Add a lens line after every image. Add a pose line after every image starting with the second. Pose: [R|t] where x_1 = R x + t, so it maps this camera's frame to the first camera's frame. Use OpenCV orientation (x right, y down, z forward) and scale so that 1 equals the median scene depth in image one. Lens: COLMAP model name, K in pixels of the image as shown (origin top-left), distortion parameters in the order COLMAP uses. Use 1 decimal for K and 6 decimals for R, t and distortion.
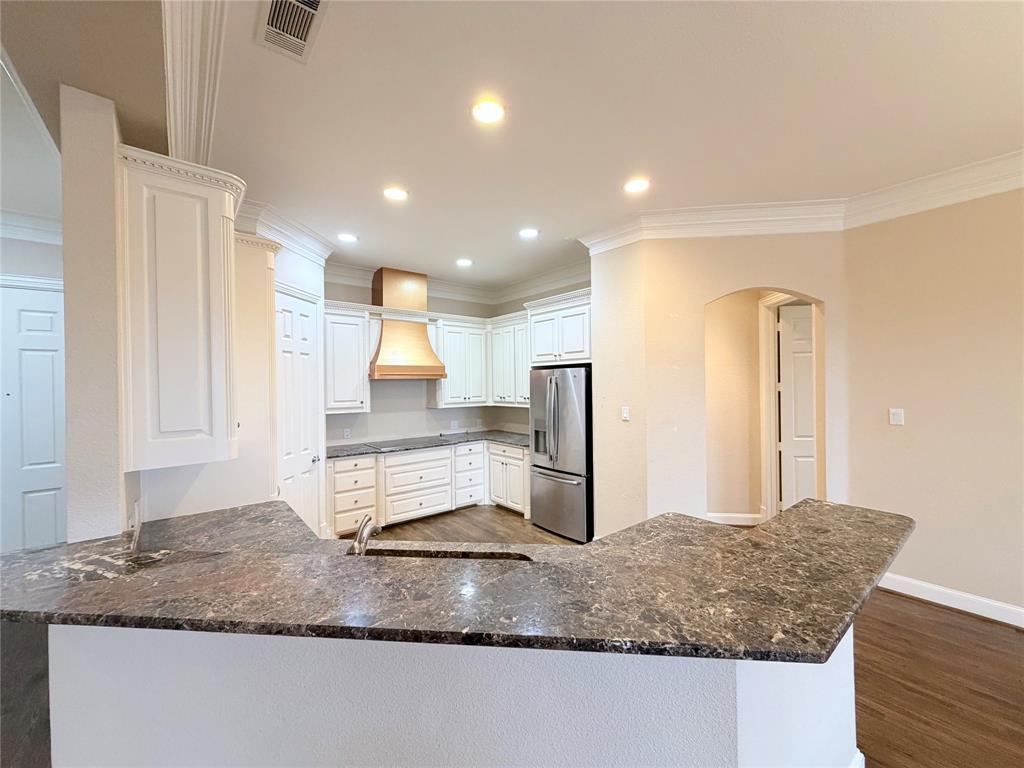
lens RADIAL K [[409.8, 0, 508.7], [0, 409.8, 385.1], [0, 0, 1]] dist [0.001370, -0.000118]
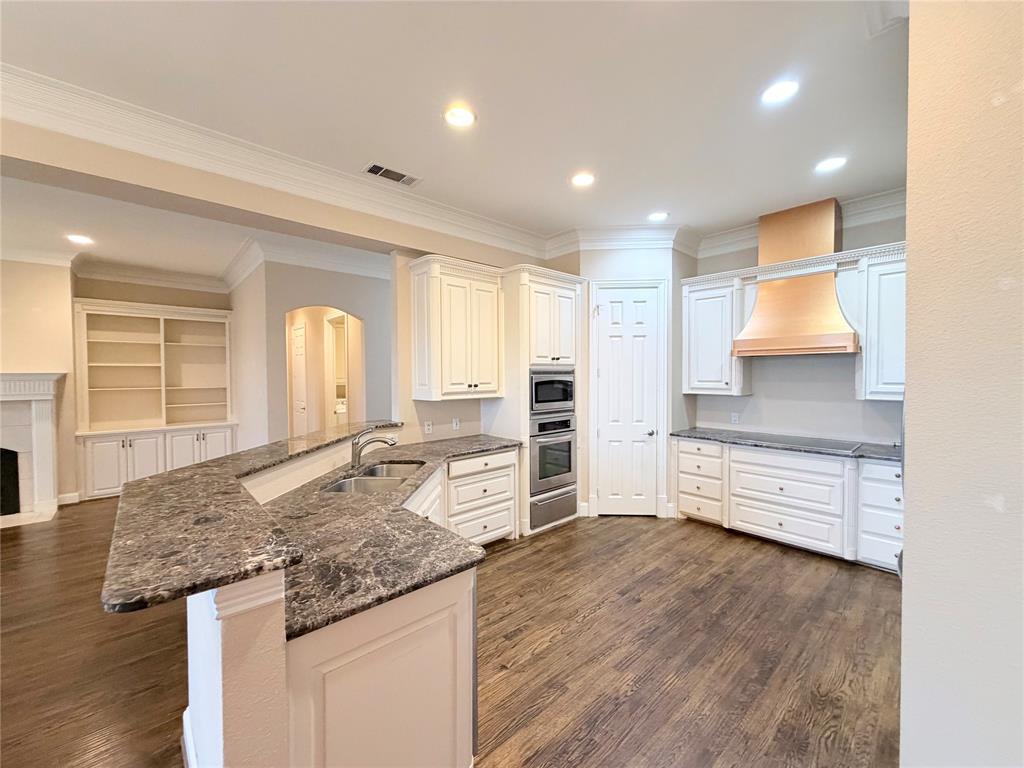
lens RADIAL K [[409.8, 0, 511.9], [0, 409.8, 386.1], [0, 0, 1]] dist [0.001370, -0.000118]
pose [[0.051832, 0.041302, -0.997801, 1.157189], [-0.000741, 0.999146, 0.041320, 0.026192], [0.998656, -0.001403, 0.051818, 1.130853]]
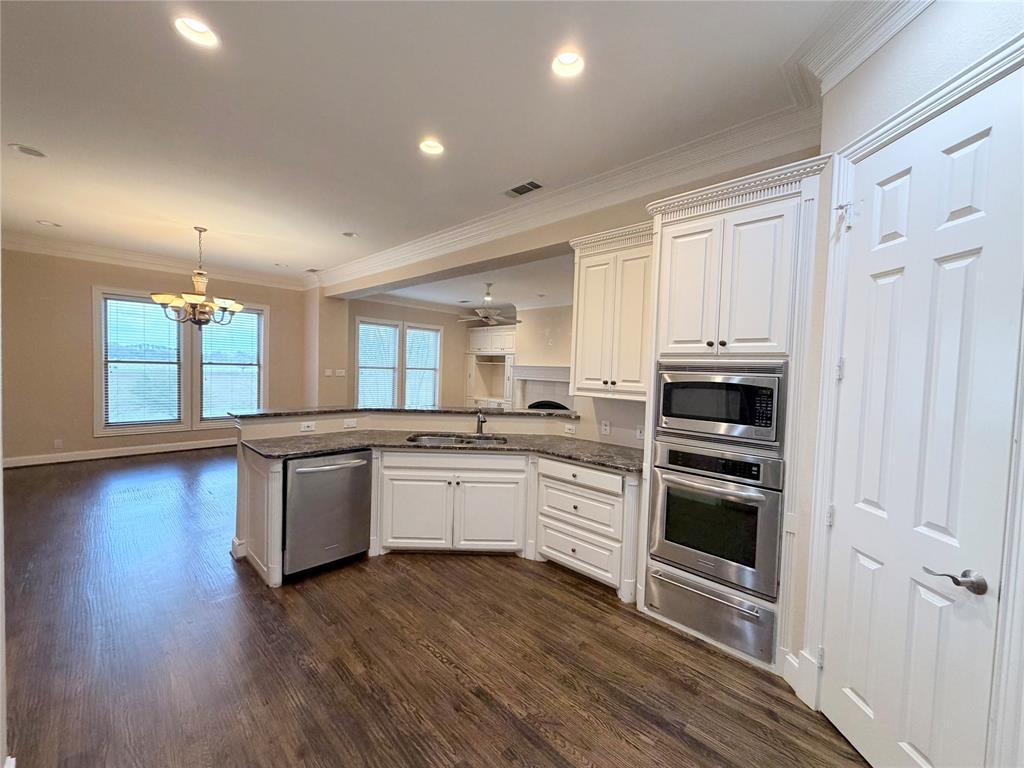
lens RADIAL K [[409.8, 0, 509.0], [0, 409.8, 386.2], [0, 0, 1]] dist [0.001370, -0.000118]
pose [[-0.994097, -0.014506, -0.107520, -0.163955], [-0.020097, 0.998491, 0.051102, 0.044877], [0.106616, 0.052961, -0.992889, 2.491925]]
